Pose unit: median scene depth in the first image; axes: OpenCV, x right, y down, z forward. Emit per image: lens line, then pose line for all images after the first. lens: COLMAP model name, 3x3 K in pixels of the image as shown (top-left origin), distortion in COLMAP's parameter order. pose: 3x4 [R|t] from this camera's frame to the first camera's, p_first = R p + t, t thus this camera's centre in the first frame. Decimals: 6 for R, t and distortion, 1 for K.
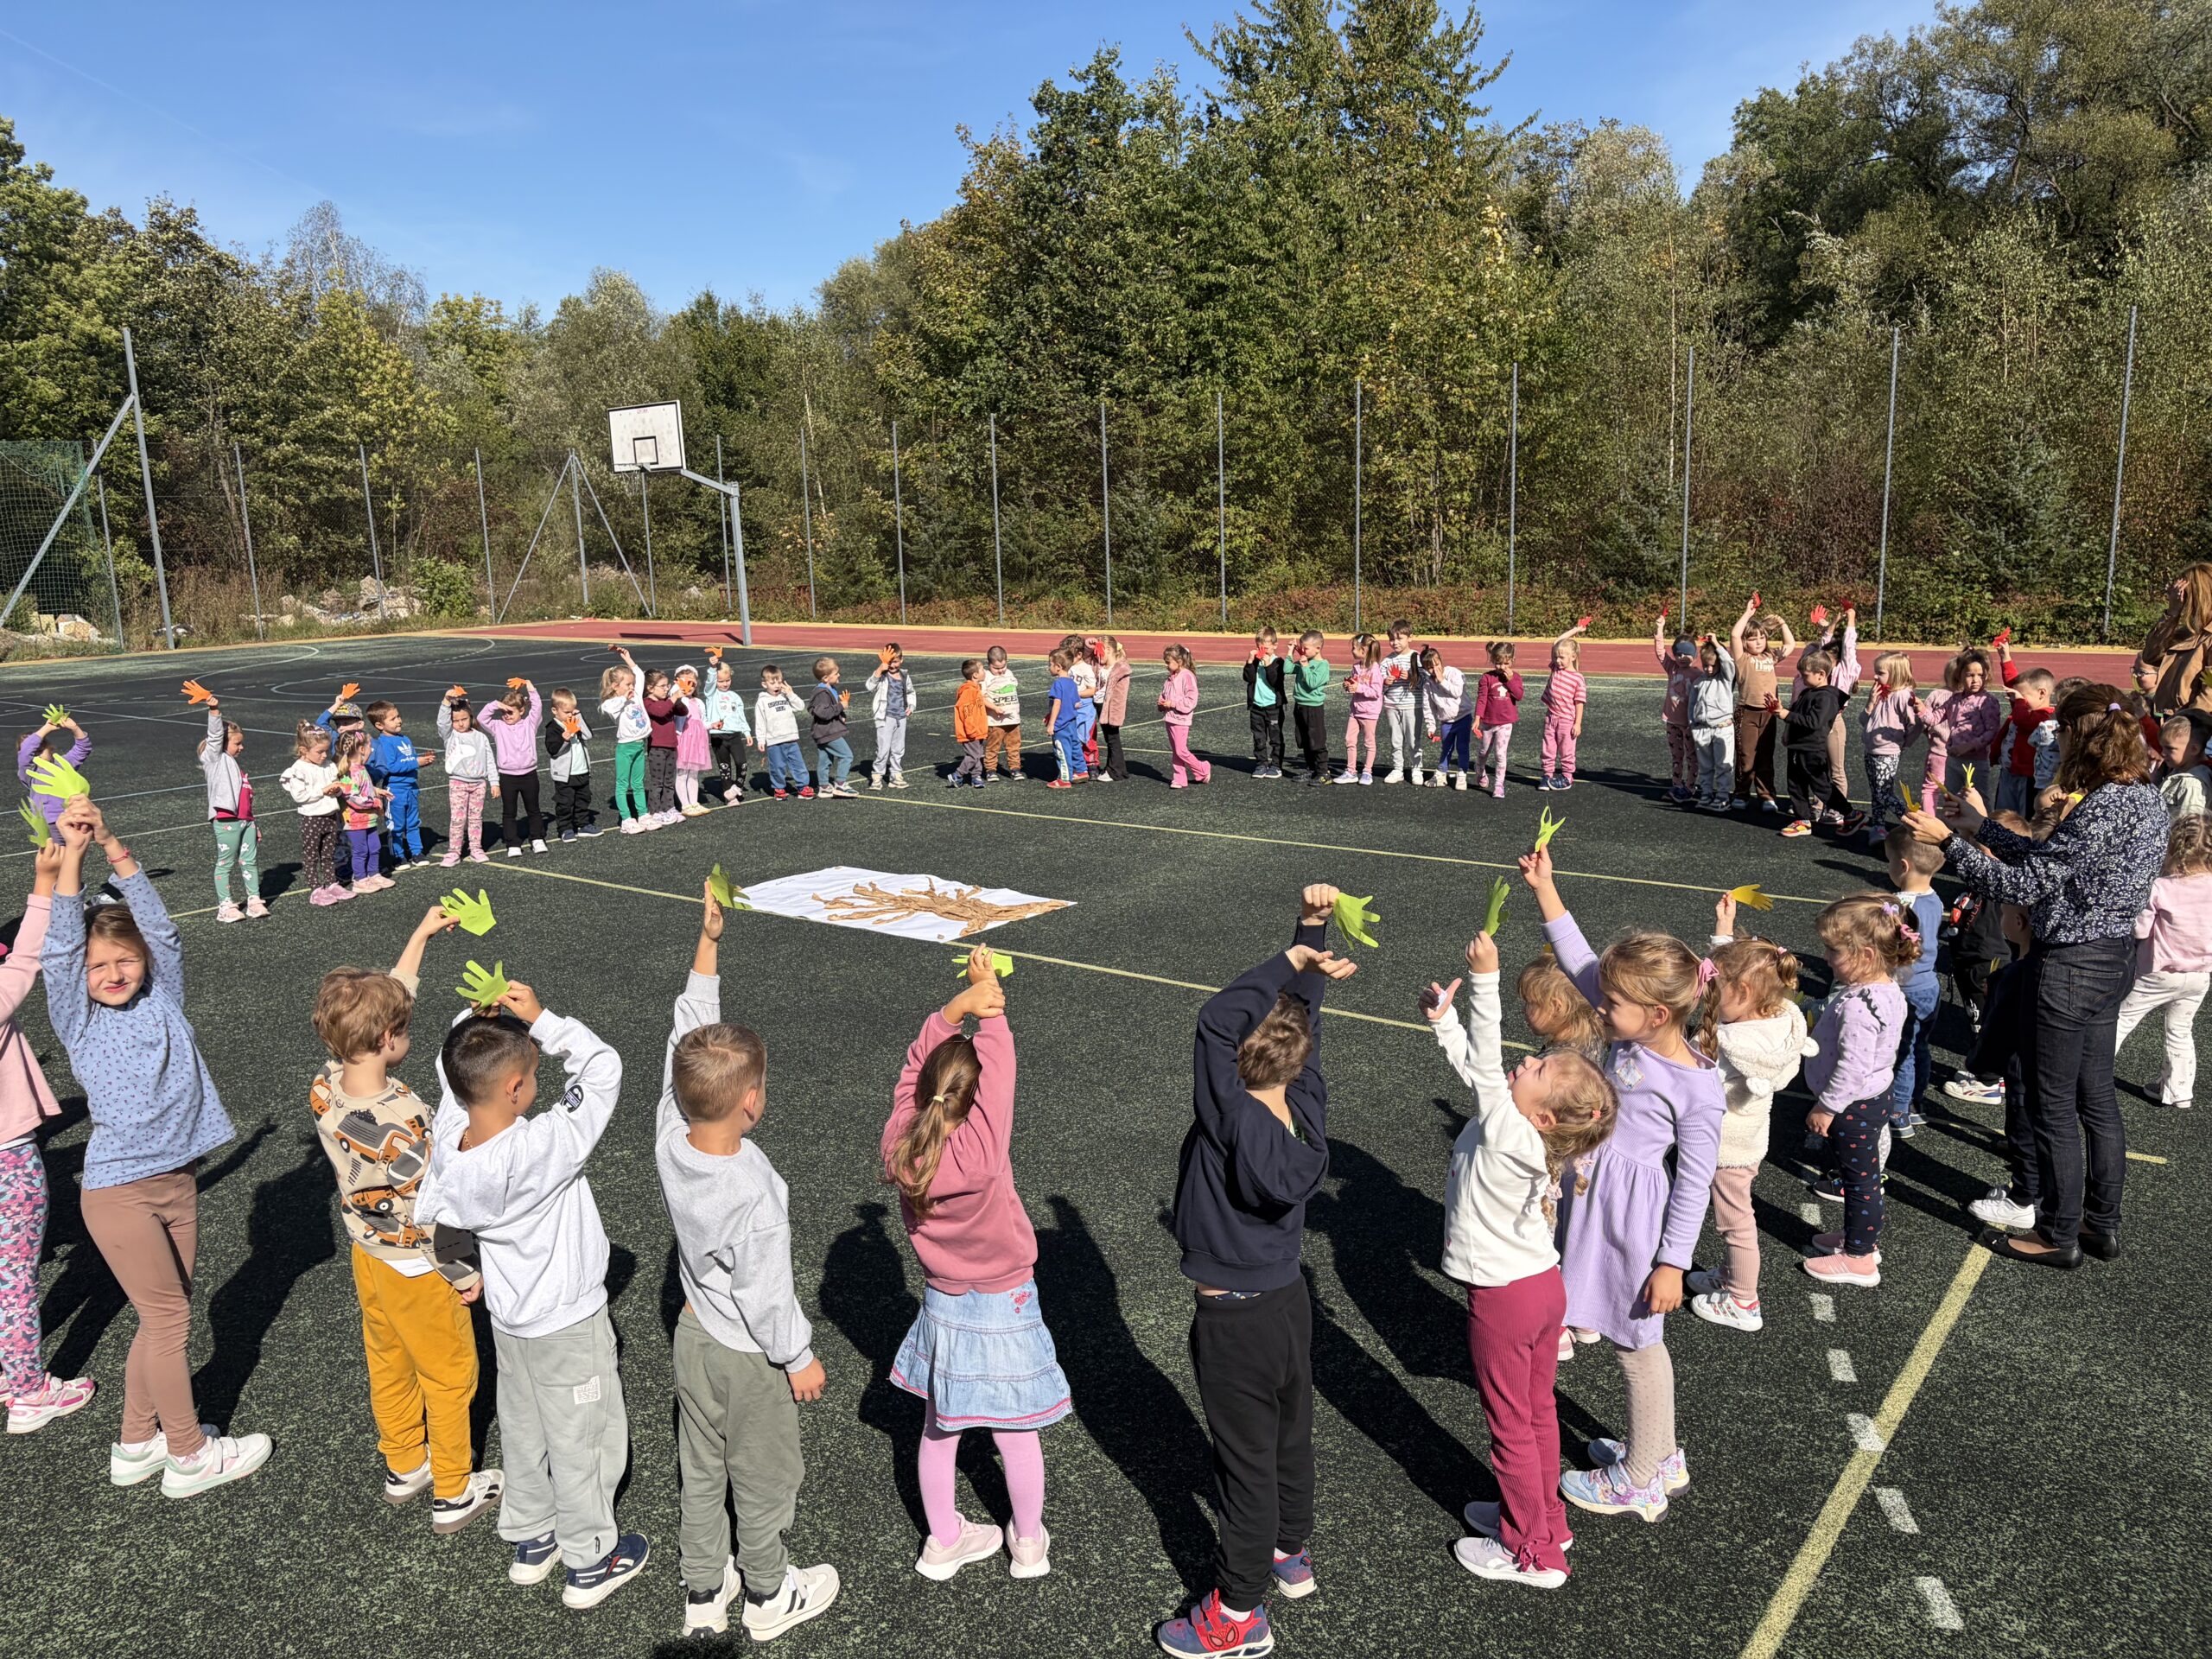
lens RADIAL K [[1644.3, 0, 1108.2], [0, 1644.3, 820.1], [0, 0, 1]] dist [0.066527, -0.068633]
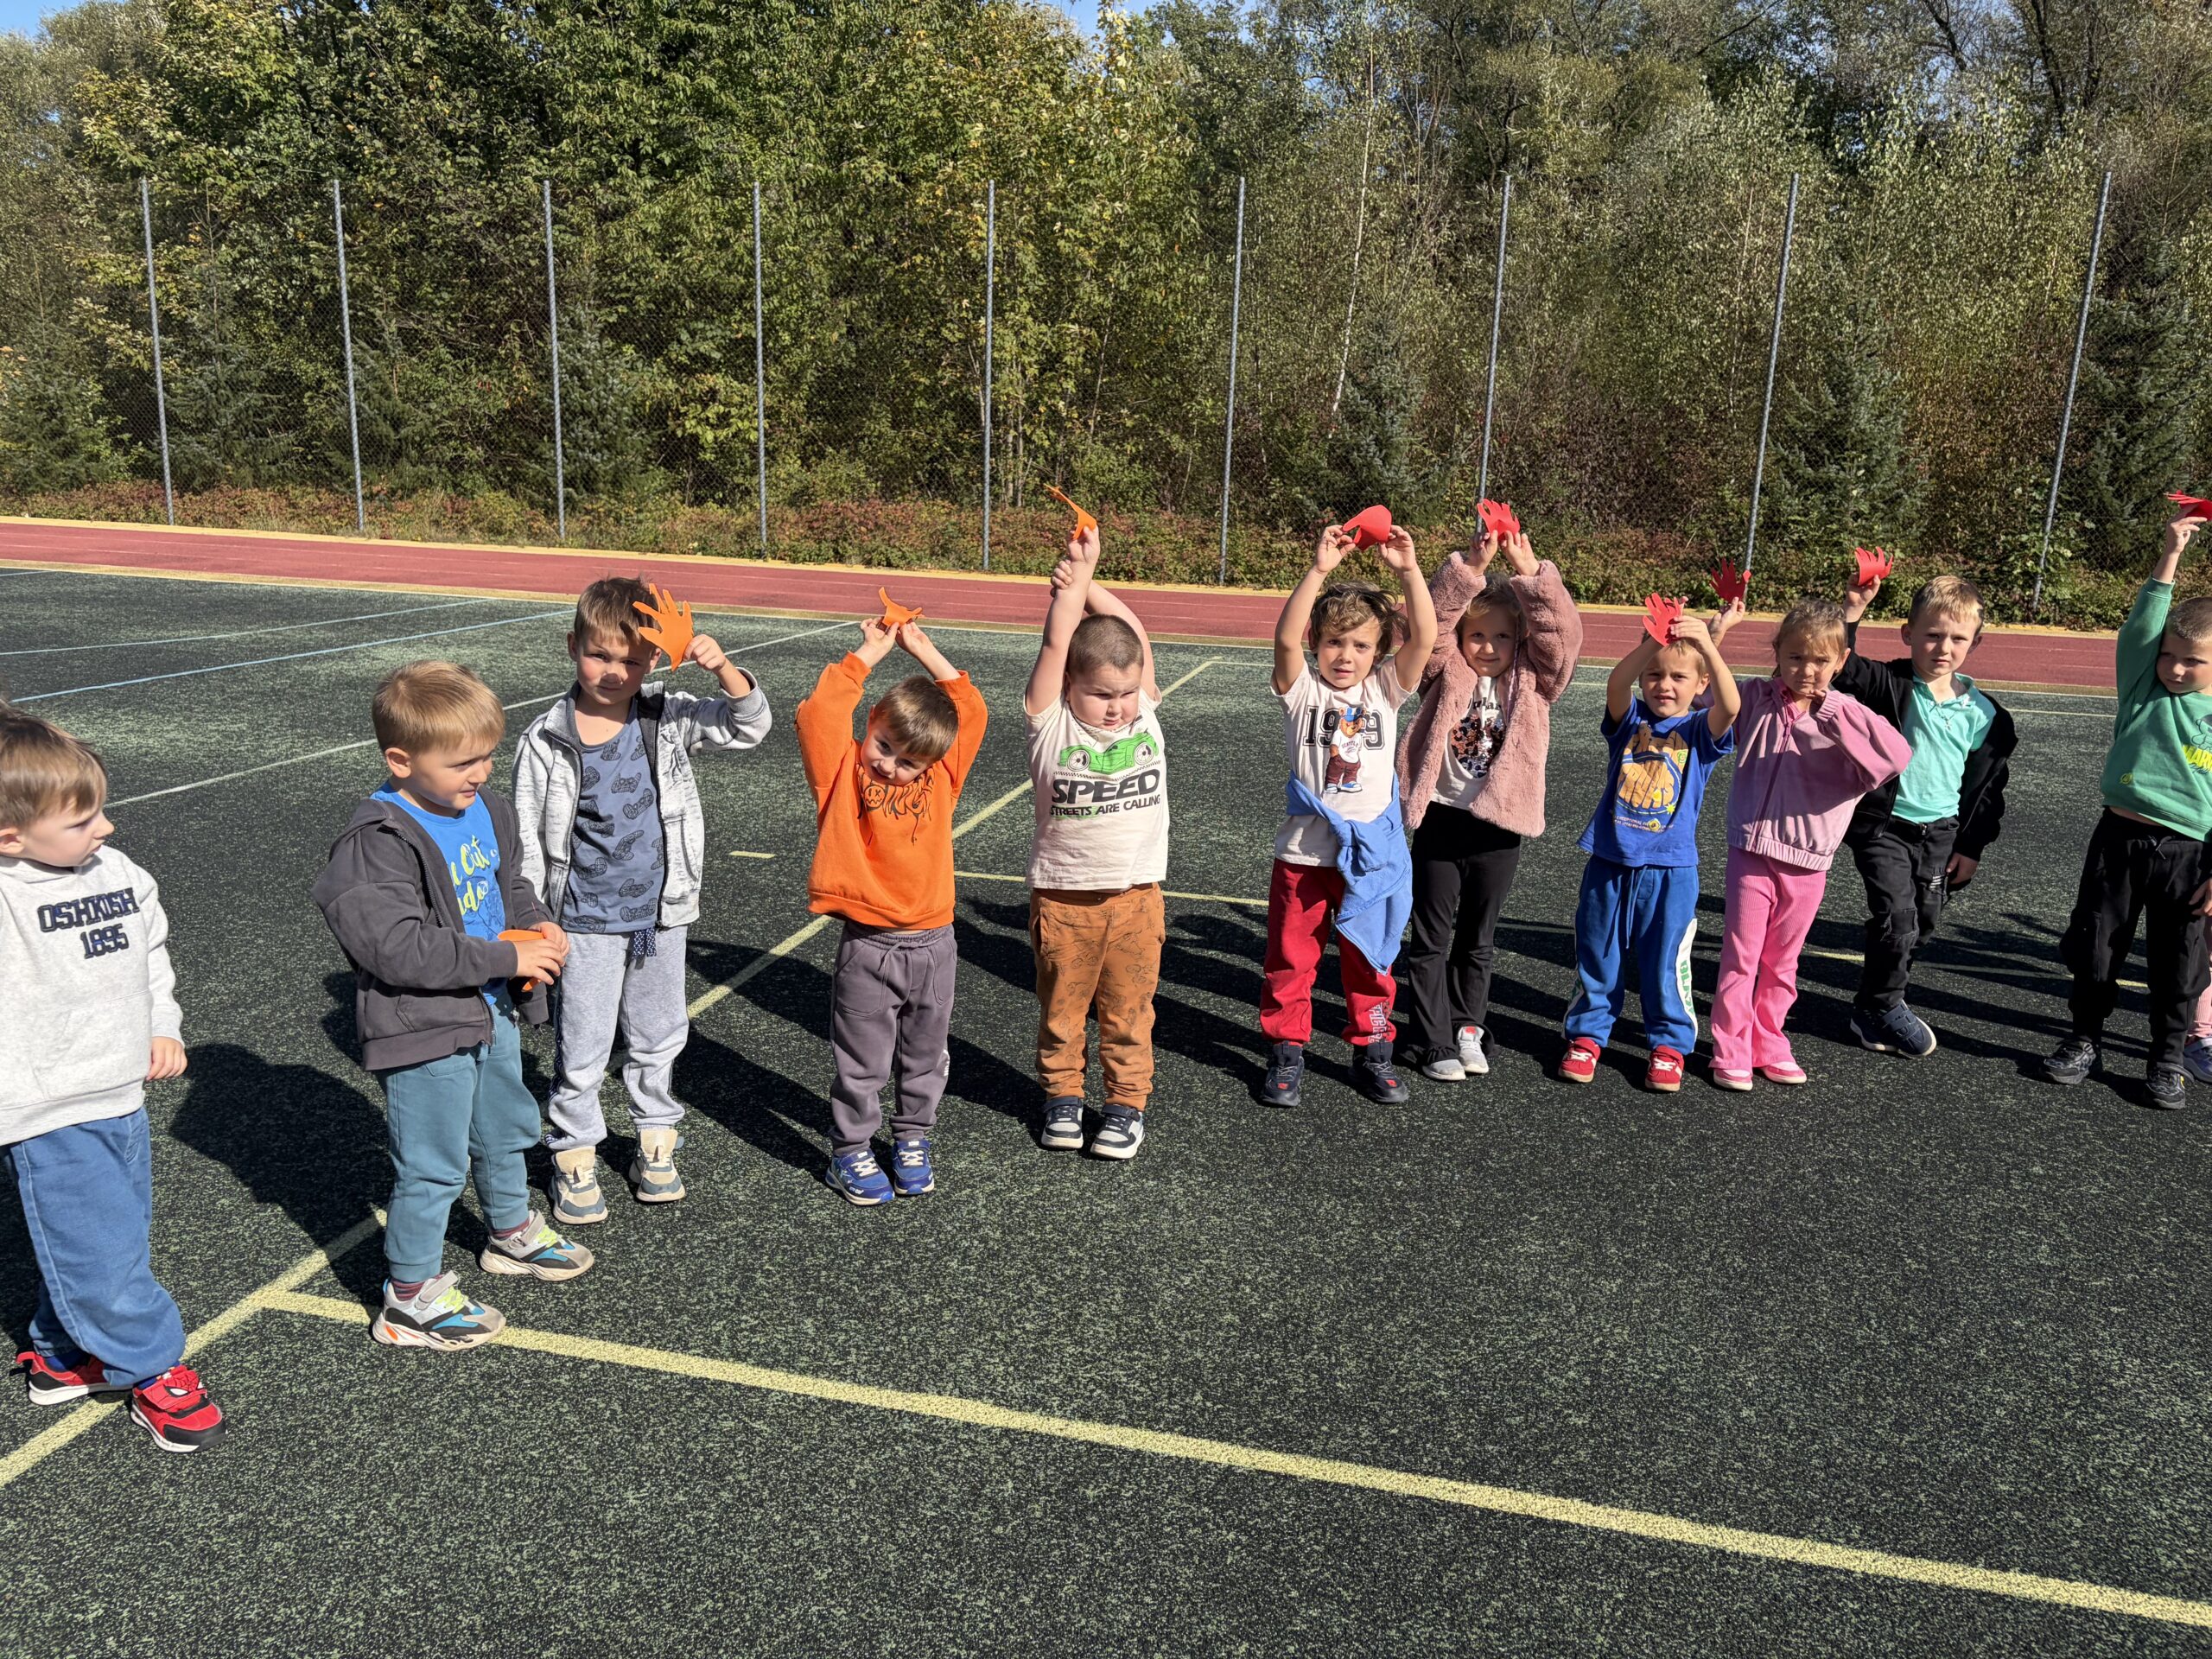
lens RADIAL K [[1627.7, 0, 1136.0], [0, 1627.7, 826.5], [0, 0, 1]] dist [0.050589, -0.054405]
pose [[0.903914, -0.033777, 0.426378, -0.067228], [0.013148, 0.998600, 0.051235, -0.034582], [-0.427511, -0.040706, 0.903093, 0.301659]]
